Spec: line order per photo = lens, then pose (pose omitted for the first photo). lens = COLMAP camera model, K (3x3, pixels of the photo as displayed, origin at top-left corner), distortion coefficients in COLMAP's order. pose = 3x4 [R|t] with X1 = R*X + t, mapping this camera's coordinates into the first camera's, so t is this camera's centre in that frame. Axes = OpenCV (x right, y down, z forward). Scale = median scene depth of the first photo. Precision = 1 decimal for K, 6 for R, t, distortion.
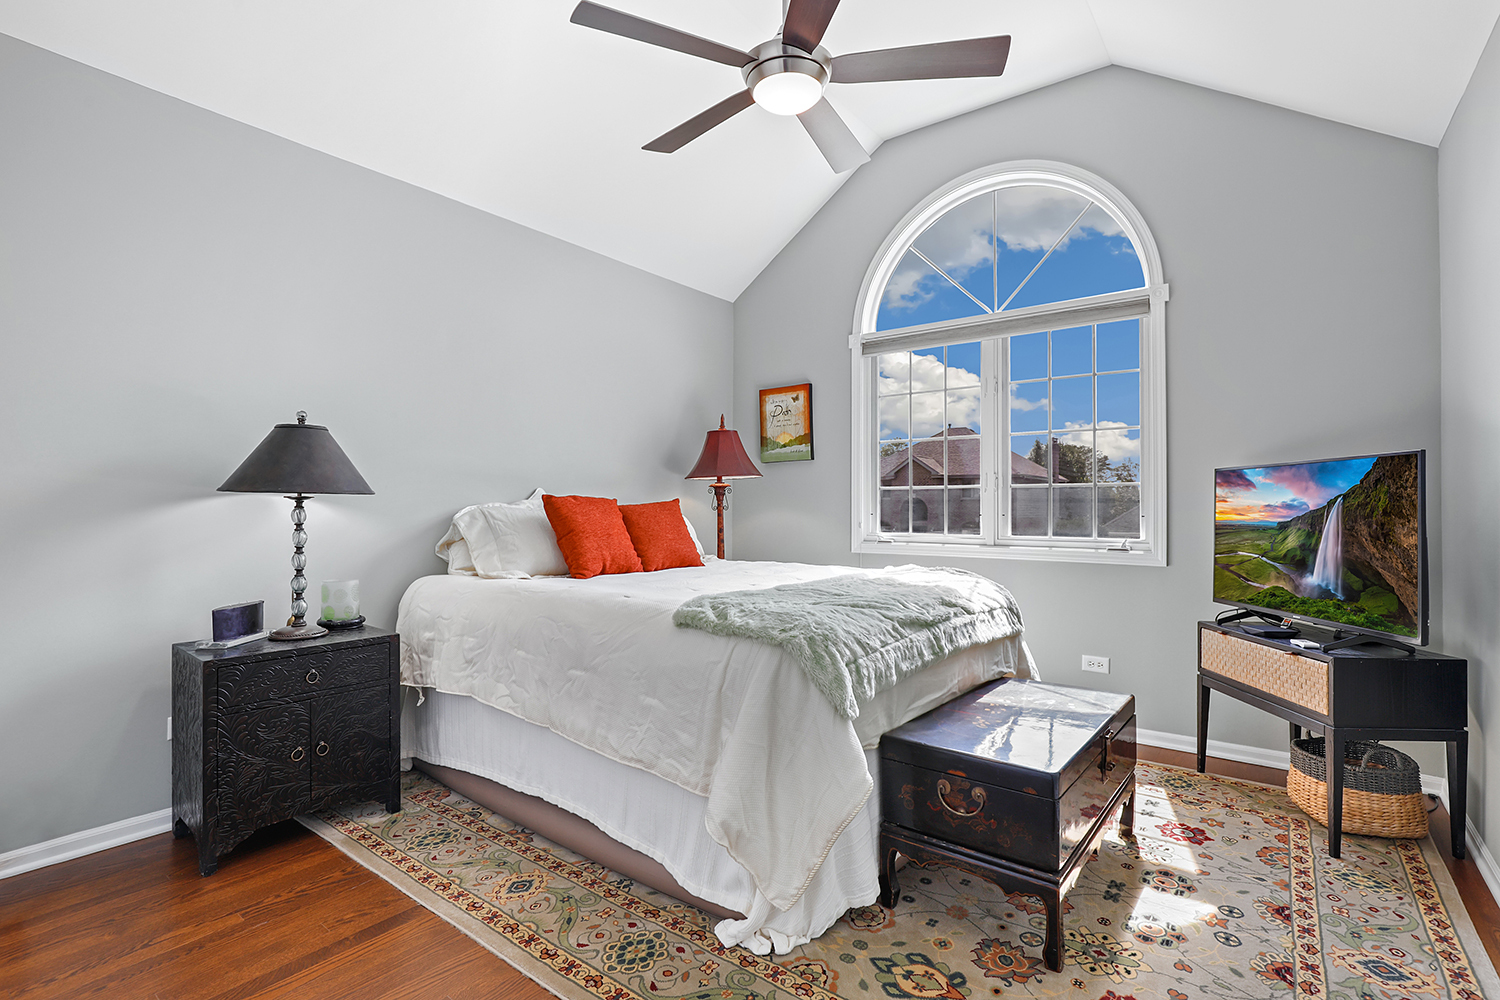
lens RADIAL K [[698.1, 0, 750.0], [0, 698.1, 500.0], [0, 0, 1]] dist [-0.000568, -0.000037]
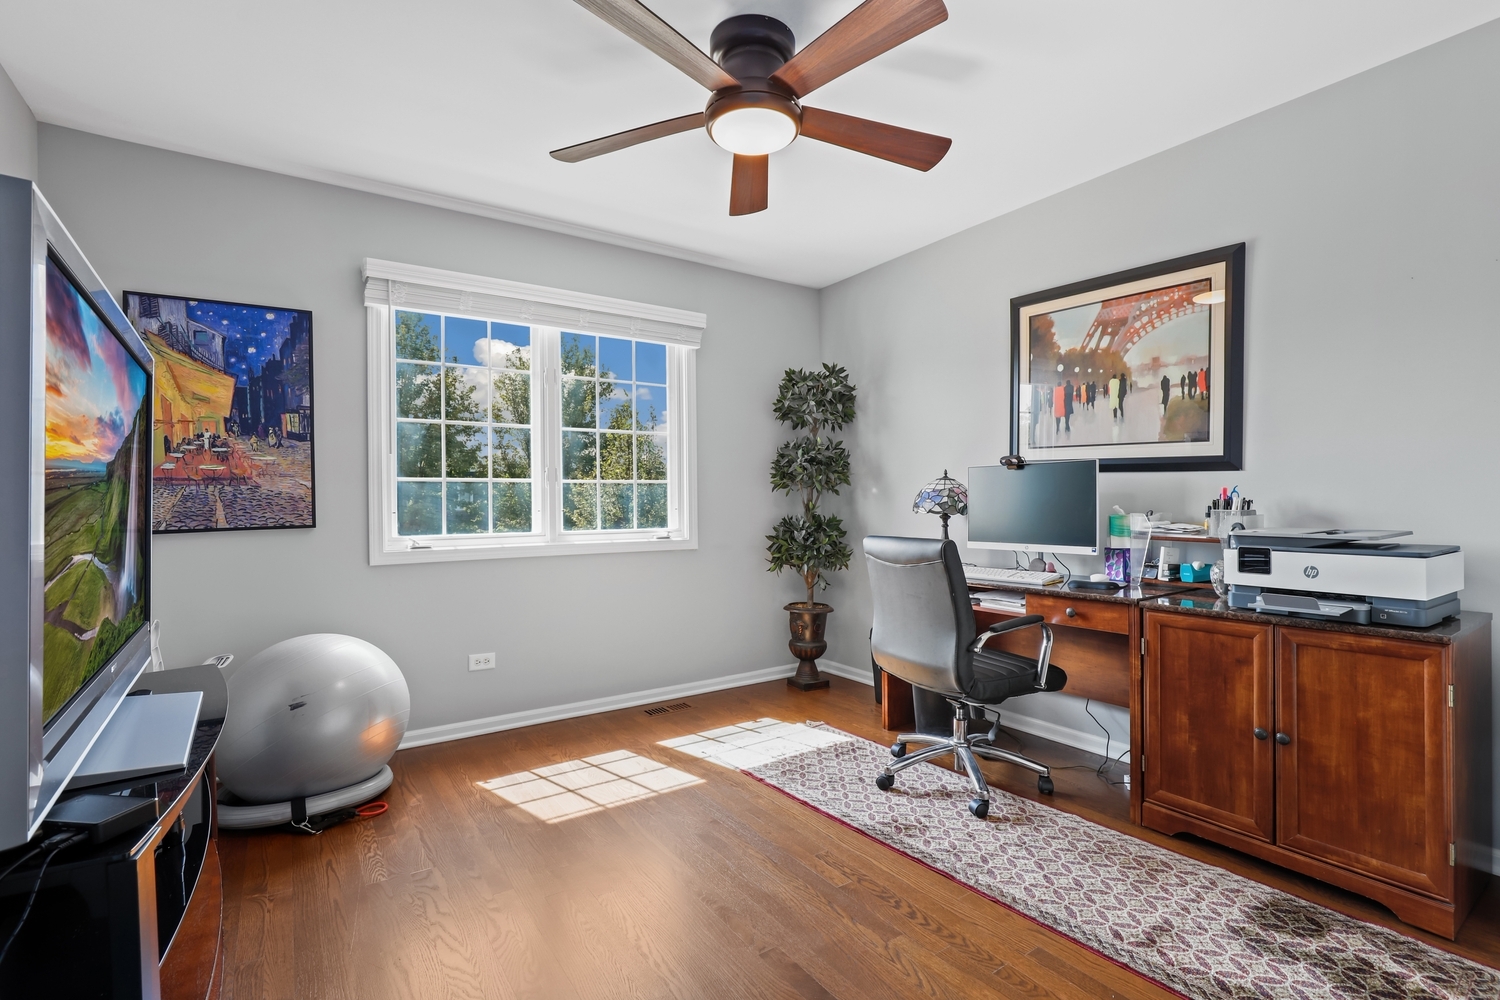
lens RADIAL K [[698.1, 0, 750.0], [0, 698.1, 500.0], [0, 0, 1]] dist [-0.000568, -0.000037]
pose [[0.302703, 0.004182, 0.953076, -0.486644], [0.001256, 0.999988, -0.004787, 0.010208], [-0.953084, 0.002646, 0.302694, 0.451233]]
